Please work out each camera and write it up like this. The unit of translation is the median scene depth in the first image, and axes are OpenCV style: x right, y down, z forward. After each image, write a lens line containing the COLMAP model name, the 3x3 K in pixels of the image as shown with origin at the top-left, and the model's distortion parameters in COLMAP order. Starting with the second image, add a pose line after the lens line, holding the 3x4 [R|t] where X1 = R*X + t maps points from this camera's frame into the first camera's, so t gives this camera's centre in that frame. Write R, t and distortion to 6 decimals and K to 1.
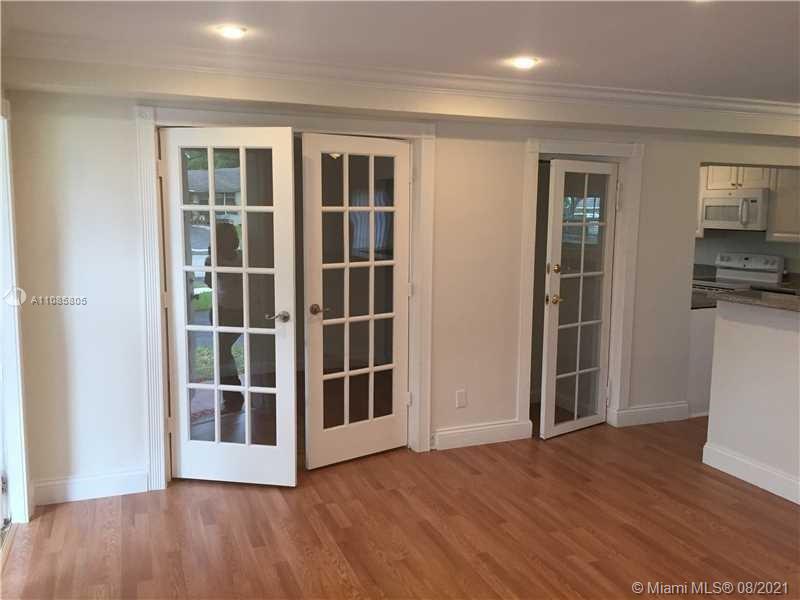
lens RADIAL K [[683.1, 0, 400.0], [0, 683.1, 300.0], [0, 0, 1]] dist [0.061106, 0.002507]
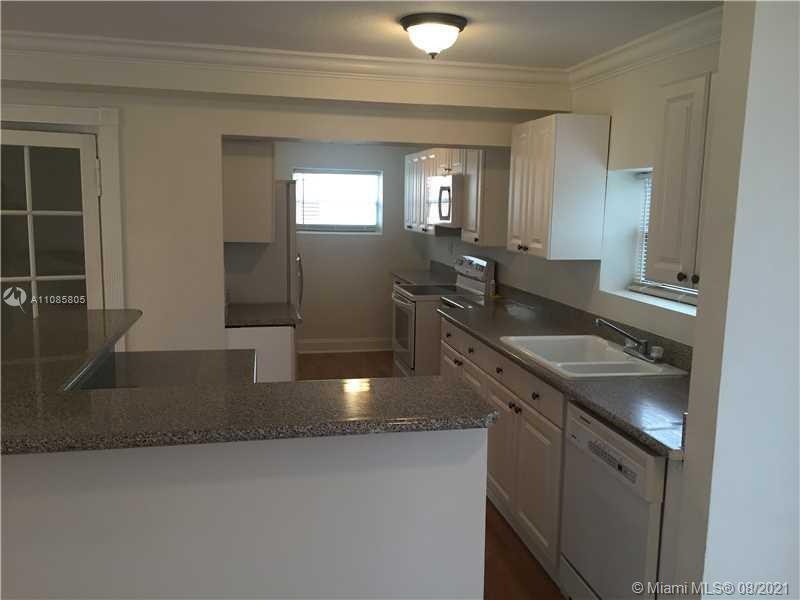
lens RADIAL K [[668.5, 0, 400.0], [0, 668.5, 300.0], [0, 0, 1]] dist [-0.007209, -0.001964]
pose [[0.985302, 0.032612, -0.167679, 0.595377], [-0.031264, 0.999454, 0.010675, -0.025525], [0.167935, -0.005276, 0.985784, 0.248509]]
